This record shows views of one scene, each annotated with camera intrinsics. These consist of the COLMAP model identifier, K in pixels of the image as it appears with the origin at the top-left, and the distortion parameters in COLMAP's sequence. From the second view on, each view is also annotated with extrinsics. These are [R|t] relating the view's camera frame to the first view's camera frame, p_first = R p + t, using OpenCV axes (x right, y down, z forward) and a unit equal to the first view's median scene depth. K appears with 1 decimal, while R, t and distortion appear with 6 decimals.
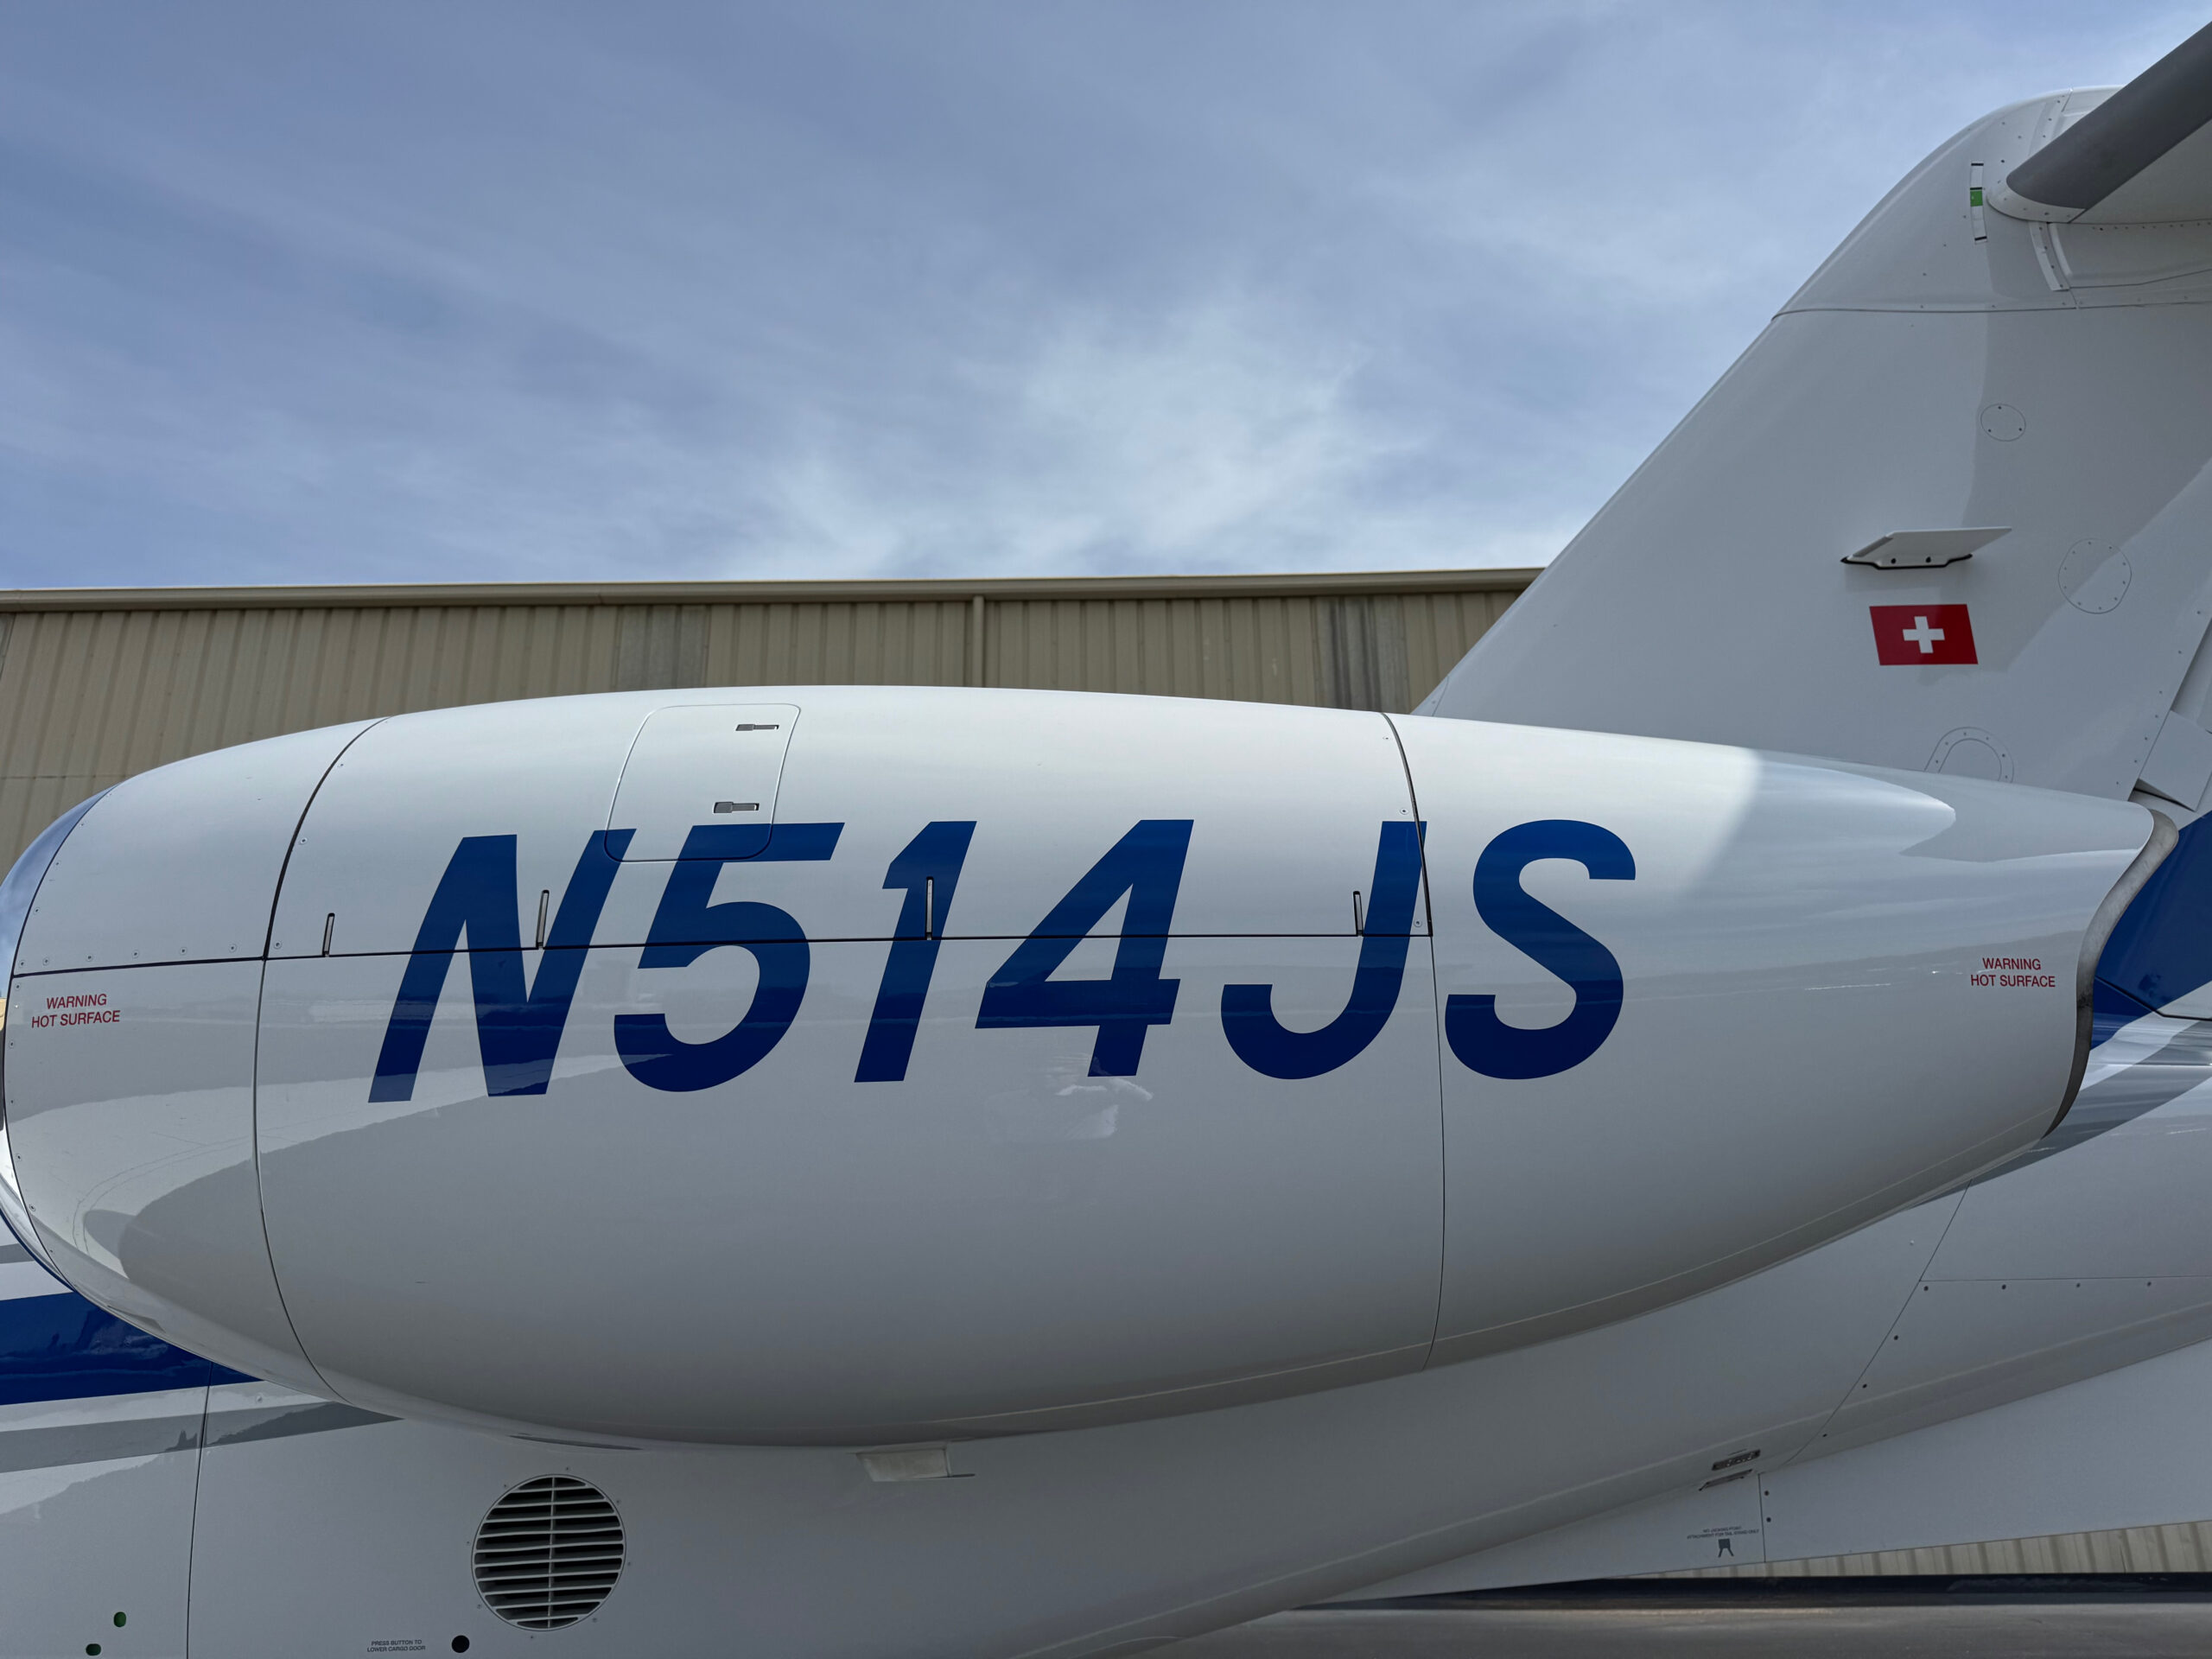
lens RADIAL K [[1560.4, 0, 1101.2], [0, 1560.4, 831.3], [0, 0, 1]] dist [0.056086, -0.062360]
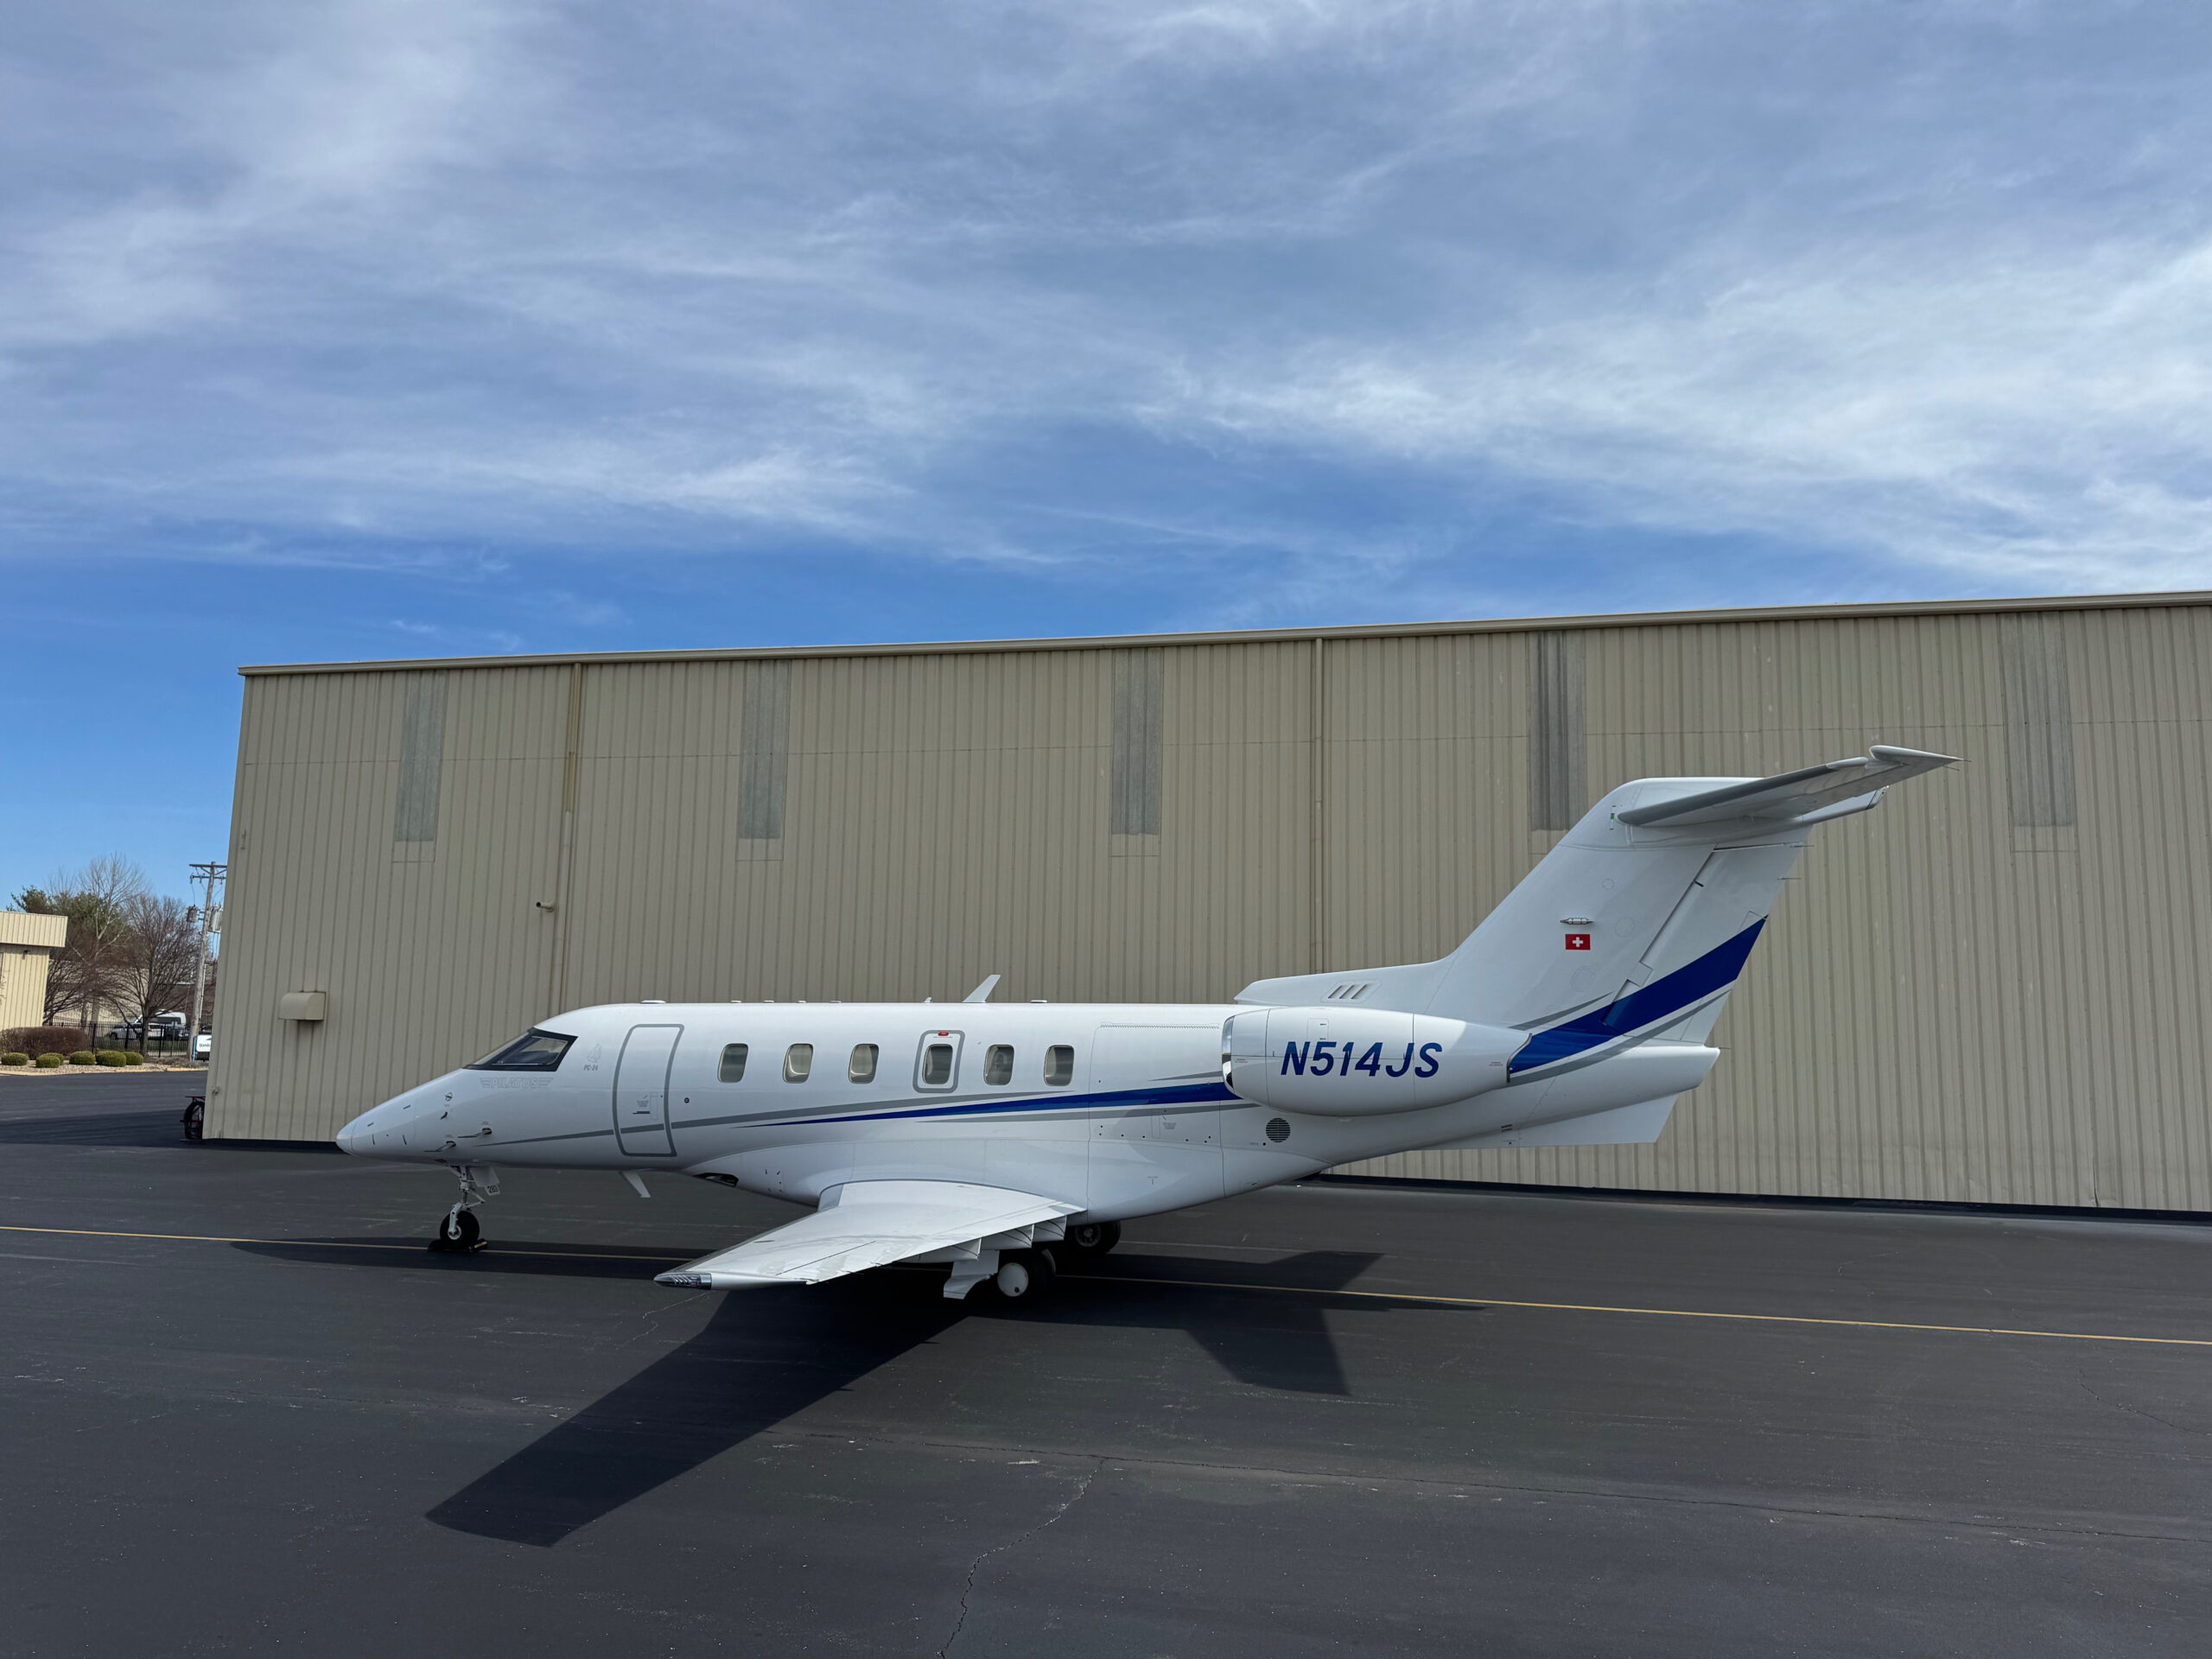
lens RADIAL K [[1541.7, 0, 1099.6], [0, 1541.7, 832.0], [0, 0, 1]] dist [0.149604, -0.237859]
pose [[0.979670, 0.001863, -0.200609, 0.222926], [0.038378, 0.979749, 0.196516, -2.563533], [0.196913, -0.200220, 0.959759, -6.371841]]
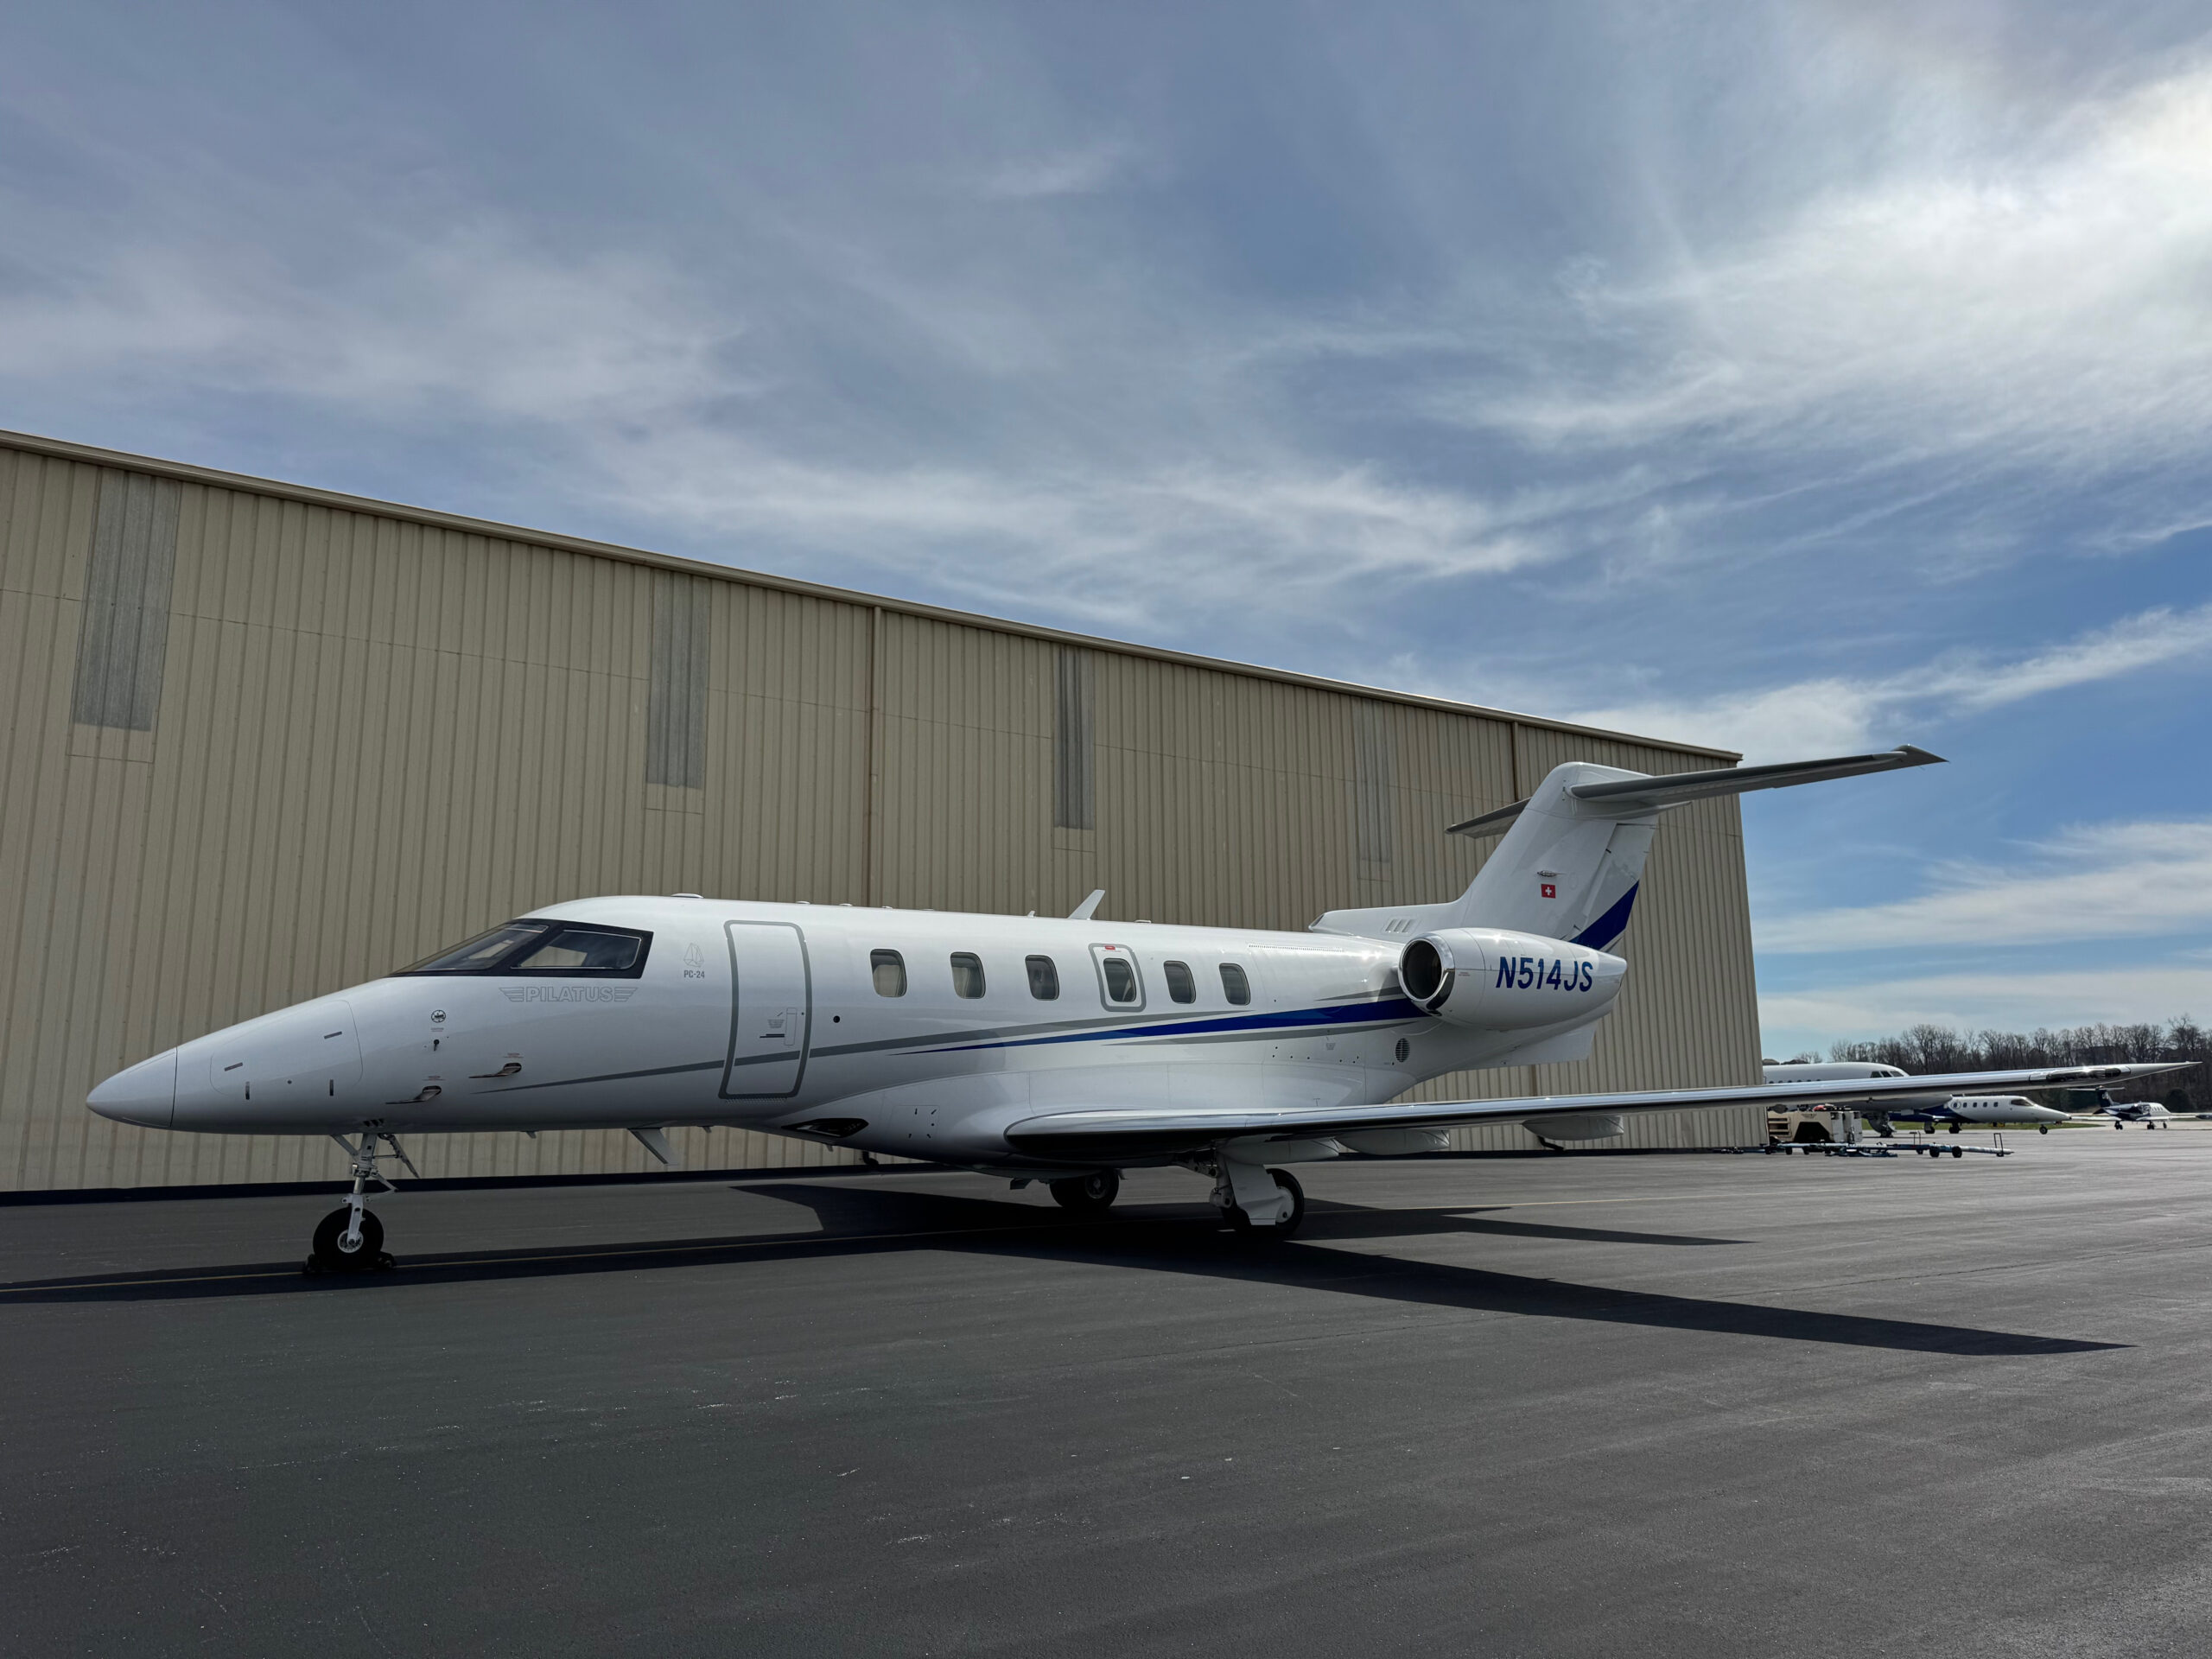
lens RADIAL K [[1541.7, 0, 1099.6], [0, 1541.7, 832.0], [0, 0, 1]] dist [0.149604, -0.237859]
pose [[0.834693, 0.101913, 0.541203, -6.659047], [-0.180265, 0.979151, 0.093641, -1.026049], [-0.520376, -0.175721, 0.835662, -4.647127]]
